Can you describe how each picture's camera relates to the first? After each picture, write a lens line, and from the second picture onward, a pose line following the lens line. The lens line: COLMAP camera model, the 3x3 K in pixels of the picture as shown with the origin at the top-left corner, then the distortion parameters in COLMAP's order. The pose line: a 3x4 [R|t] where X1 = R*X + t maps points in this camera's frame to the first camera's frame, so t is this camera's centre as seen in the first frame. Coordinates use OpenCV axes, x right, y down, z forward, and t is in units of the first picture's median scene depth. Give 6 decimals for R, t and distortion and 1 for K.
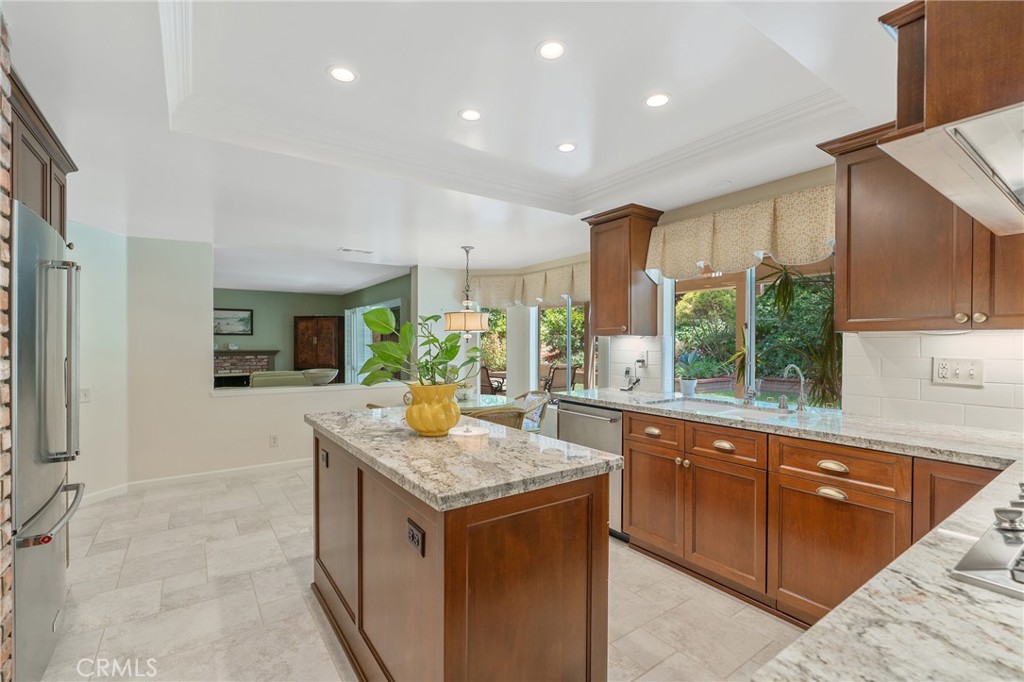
lens RADIAL K [[453.4, 0, 509.7], [0, 453.4, 343.8], [0, 0, 1]] dist [0.000070, -0.000070]
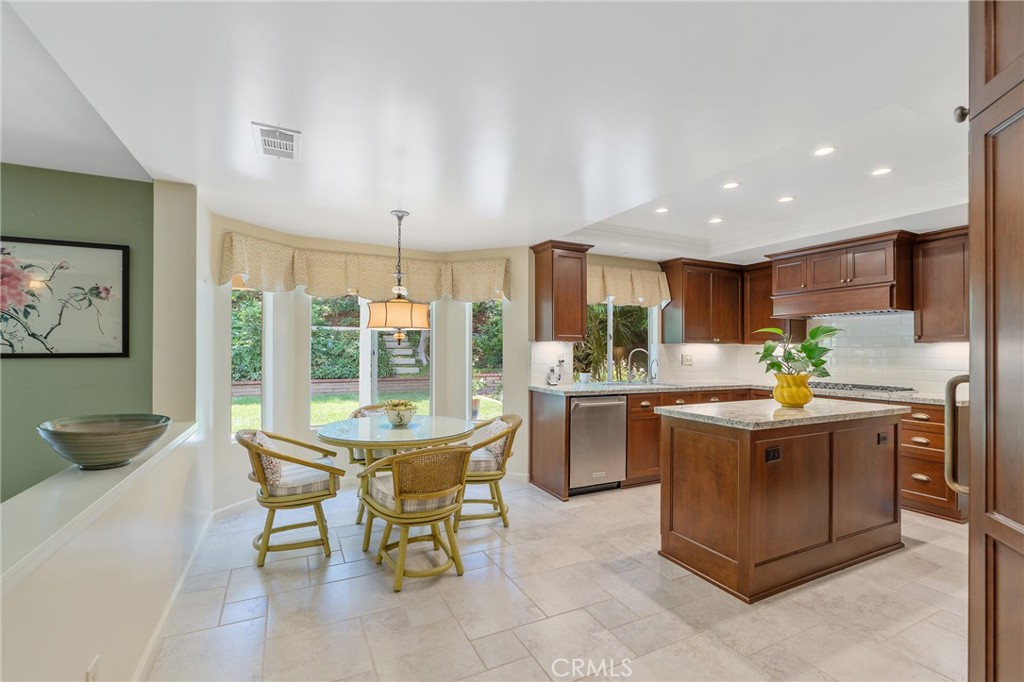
lens RADIAL K [[453.4, 0, 509.7], [0, 453.4, 343.8], [0, 0, 1]] dist [0.000070, -0.000070]
pose [[0.159134, 0.007069, 0.987232, -0.697682], [0.000951, 0.999973, -0.007313, 0.000975], [-0.987257, 0.002103, 0.159123, 0.644635]]
